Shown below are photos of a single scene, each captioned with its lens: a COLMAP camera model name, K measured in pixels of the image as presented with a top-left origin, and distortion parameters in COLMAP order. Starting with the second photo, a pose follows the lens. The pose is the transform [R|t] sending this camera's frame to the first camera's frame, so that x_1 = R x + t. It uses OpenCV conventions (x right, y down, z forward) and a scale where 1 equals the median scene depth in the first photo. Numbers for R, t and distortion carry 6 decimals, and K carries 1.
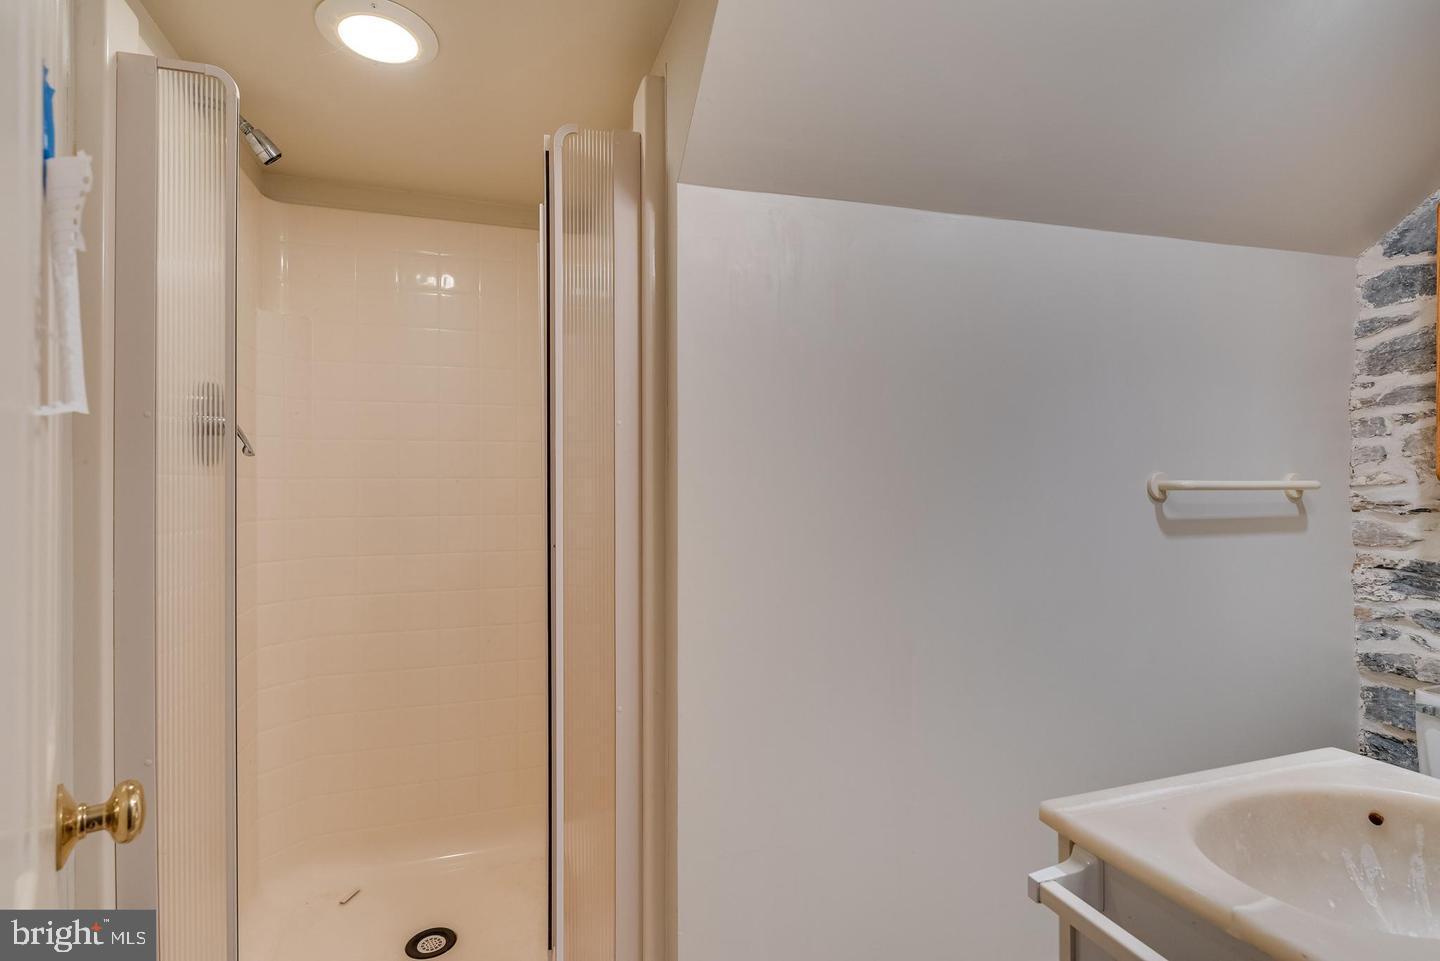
lens RADIAL K [[692.4, 0, 719.7], [0, 692.4, 482.2], [0, 0, 1]] dist [0.000129, 0.001100]
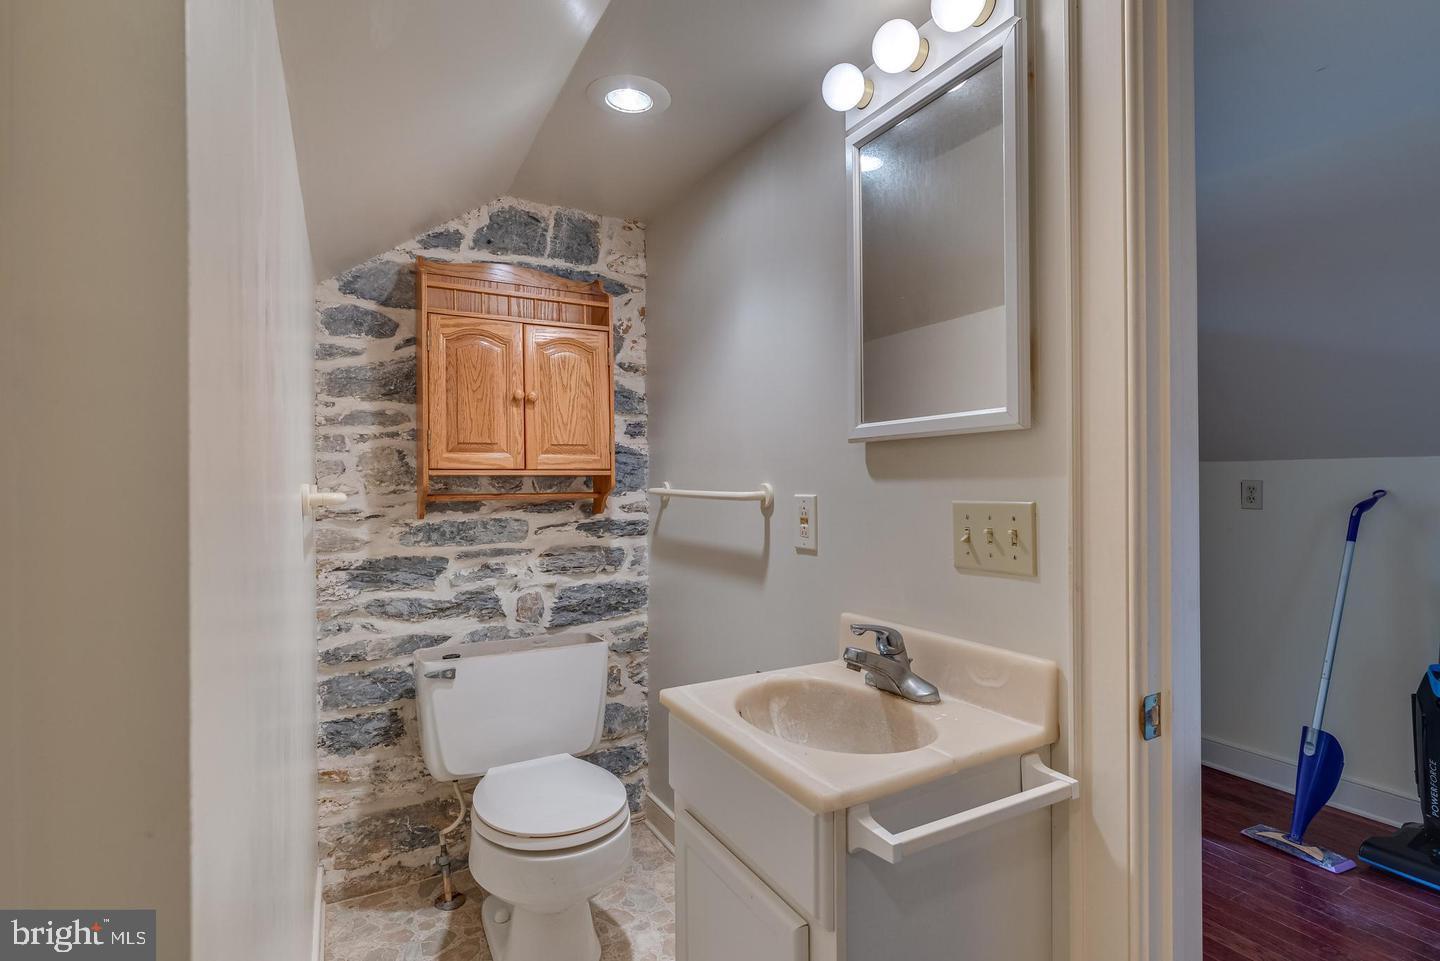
lens RADIAL K [[692.4, 0, 720.7], [0, 692.4, 481.5], [0, 0, 1]] dist [0.000129, 0.001100]
pose [[-0.179583, 0.006994, 0.983718, -0.254844], [0.003286, 0.999973, -0.006509, -0.009481], [-0.983737, 0.002064, -0.179601, 0.602212]]
